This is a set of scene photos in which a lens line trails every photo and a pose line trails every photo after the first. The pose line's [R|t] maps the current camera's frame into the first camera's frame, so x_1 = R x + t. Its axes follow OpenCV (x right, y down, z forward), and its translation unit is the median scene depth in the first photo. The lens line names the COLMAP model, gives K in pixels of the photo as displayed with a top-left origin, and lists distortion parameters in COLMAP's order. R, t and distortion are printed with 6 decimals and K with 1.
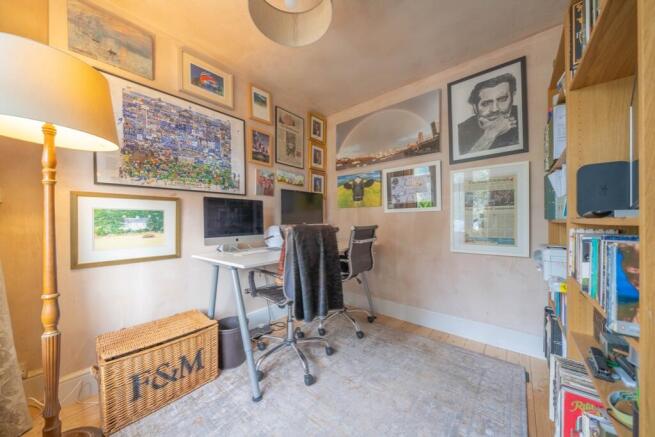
lens RADIAL K [[226.7, 0, 329.3], [0, 226.7, 224.1], [0, 0, 1]] dist [0.000267, -0.000055]
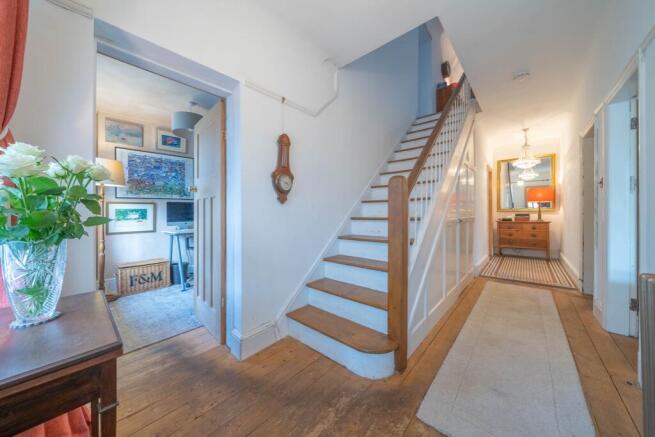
lens RADIAL K [[226.7, 0, 325.6], [0, 226.7, 212.7], [0, 0, 1]] dist [0.000267, -0.000055]
pose [[0.999278, -0.004571, -0.037712, 1.013230], [0.004168, 0.999933, -0.010766, 0.003211], [0.037759, 0.010601, 0.999231, -1.045137]]
